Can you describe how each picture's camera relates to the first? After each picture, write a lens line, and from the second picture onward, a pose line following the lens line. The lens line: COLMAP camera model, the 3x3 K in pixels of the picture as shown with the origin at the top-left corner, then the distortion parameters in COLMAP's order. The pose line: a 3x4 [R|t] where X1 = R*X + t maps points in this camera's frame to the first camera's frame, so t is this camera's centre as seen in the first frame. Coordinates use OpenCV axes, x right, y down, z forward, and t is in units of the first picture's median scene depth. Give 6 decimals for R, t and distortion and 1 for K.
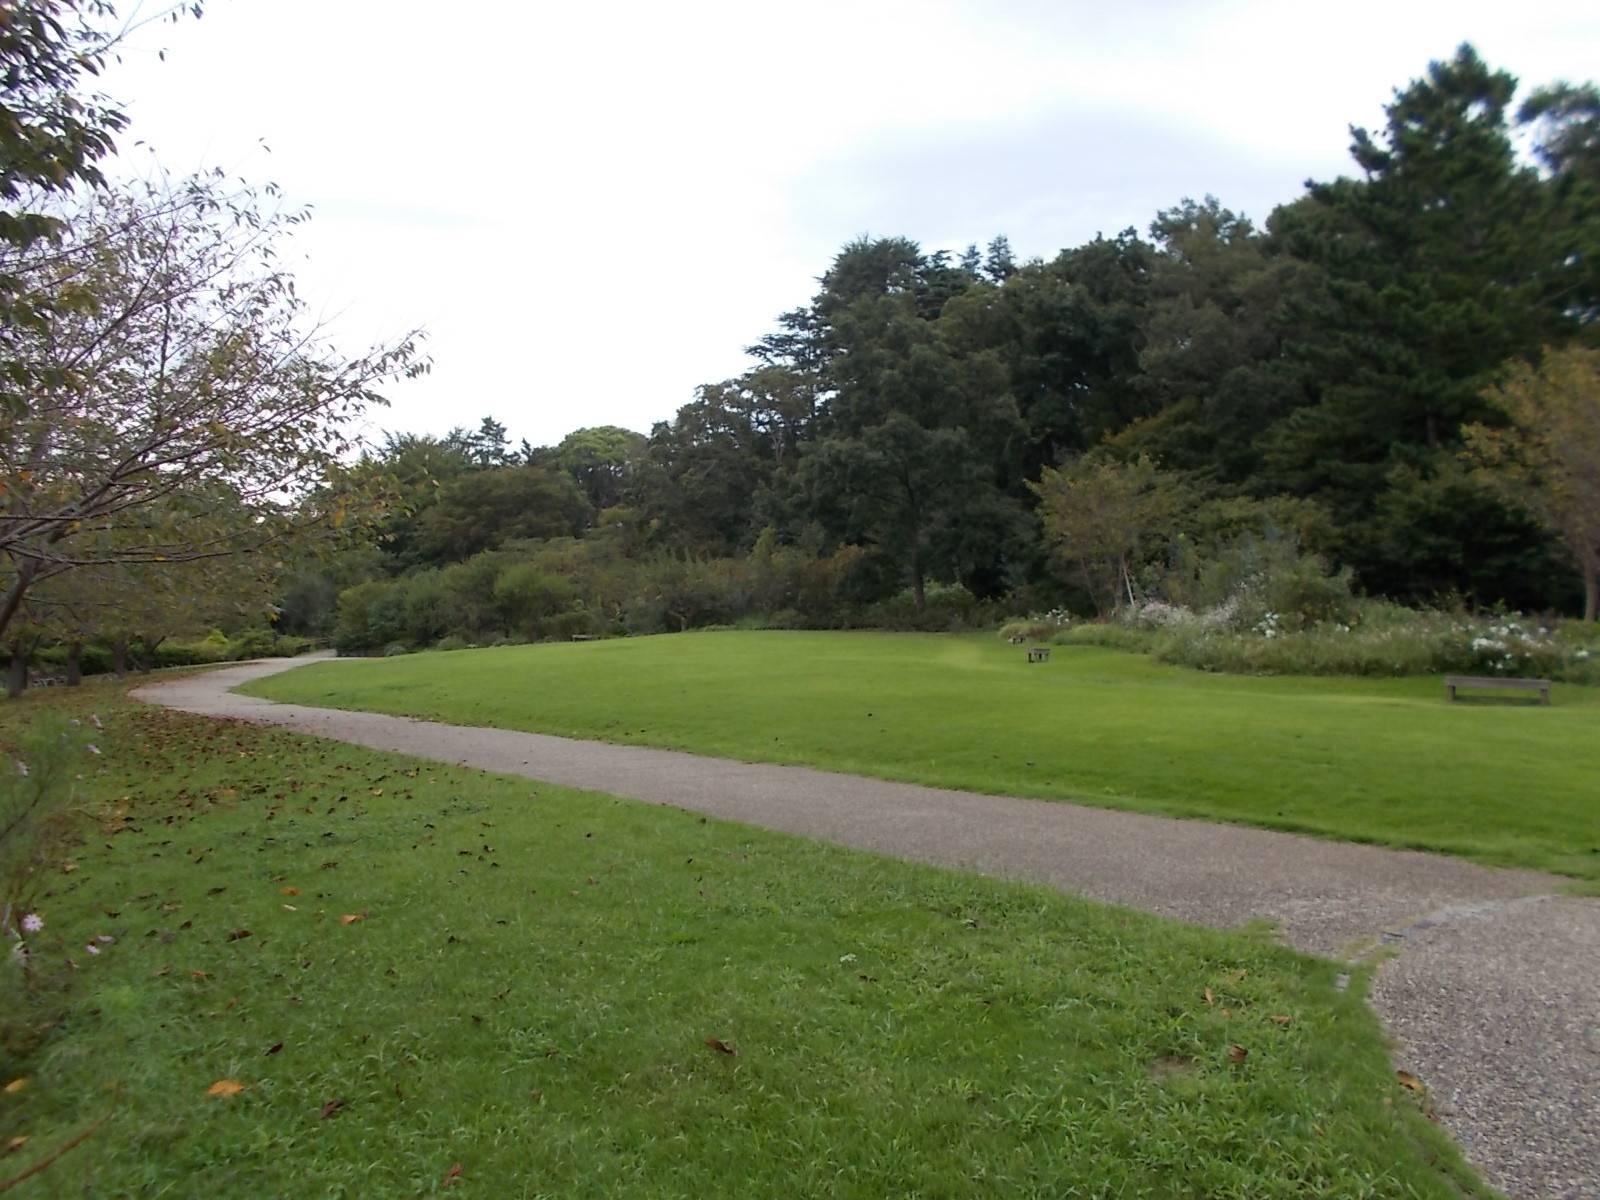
lens RADIAL K [[1207.1, 0, 797.5], [0, 1207.1, 591.8], [0, 0, 1]] dist [0.032624, 0.004860]
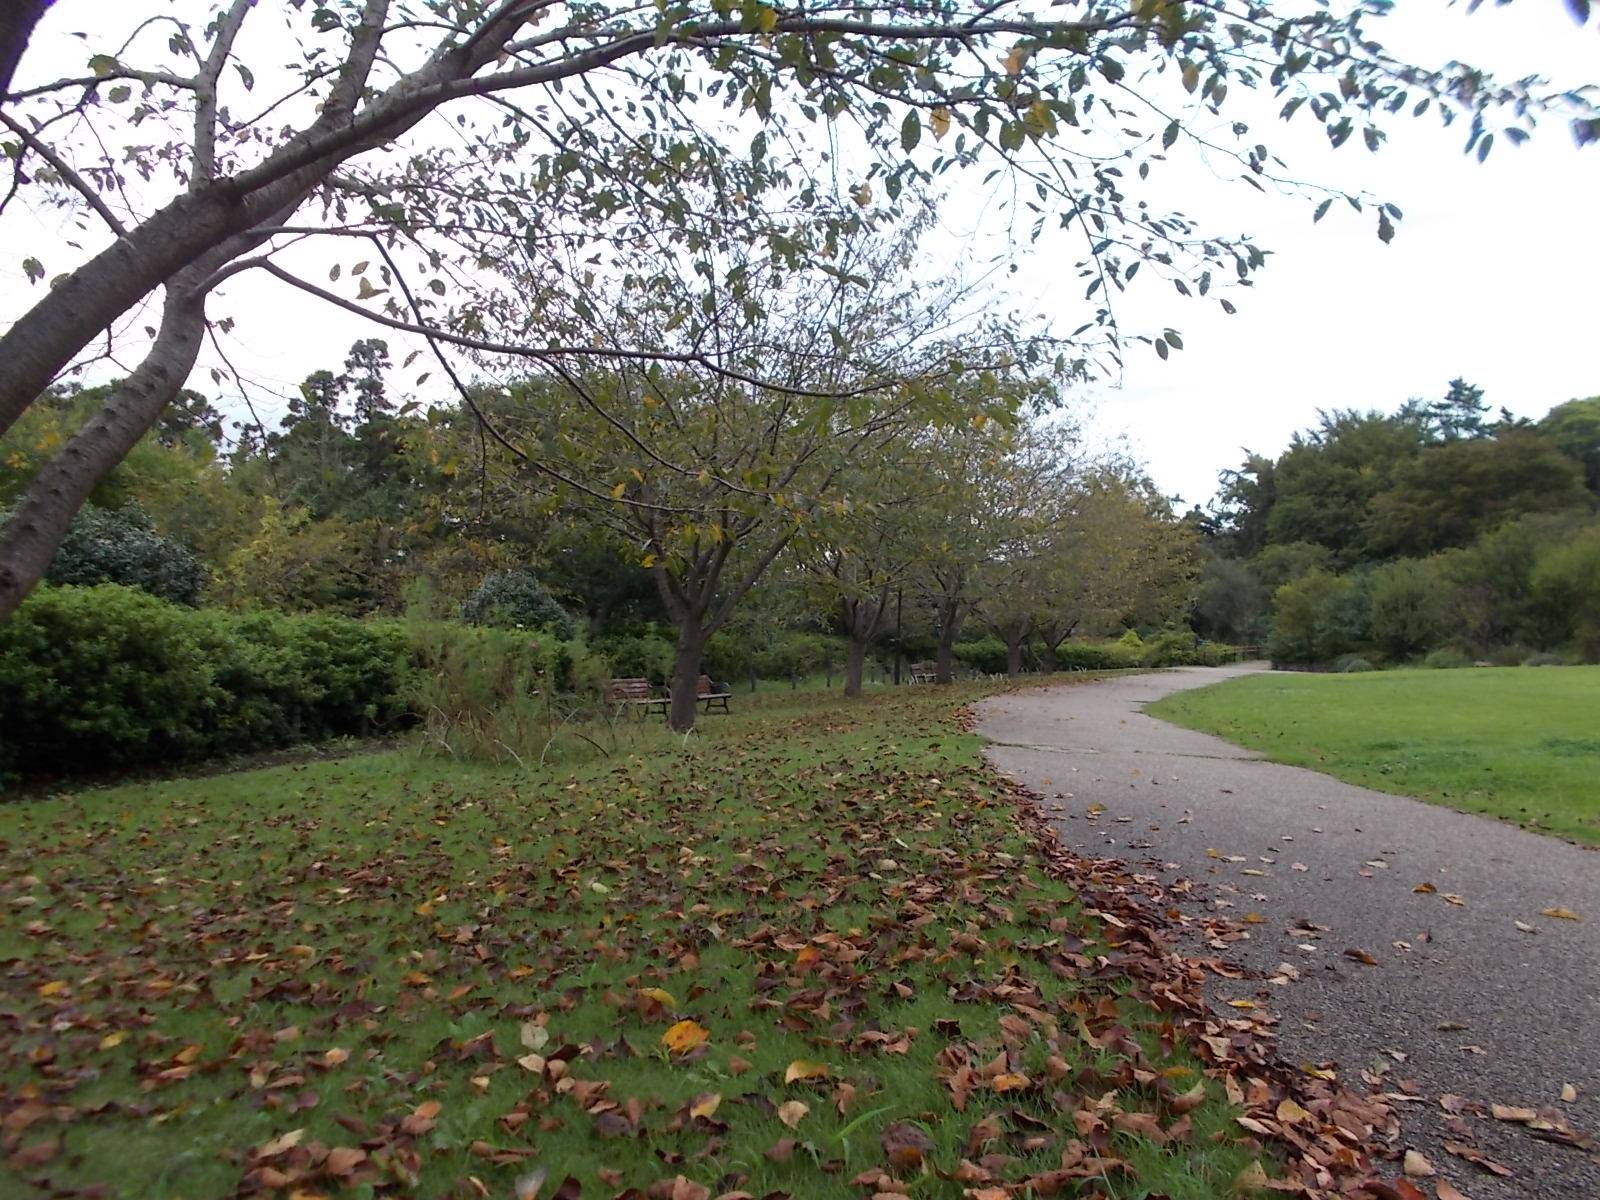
lens RADIAL K [[1207.1, 0, 796.6], [0, 1207.1, 595.5], [0, 0, 1]] dist [0.032624, 0.004860]
pose [[0.754446, 0.013692, -0.656219, -0.086069], [-0.021353, 0.999765, -0.003689, 0.013271], [0.656014, 0.016795, 0.754562, 0.181567]]
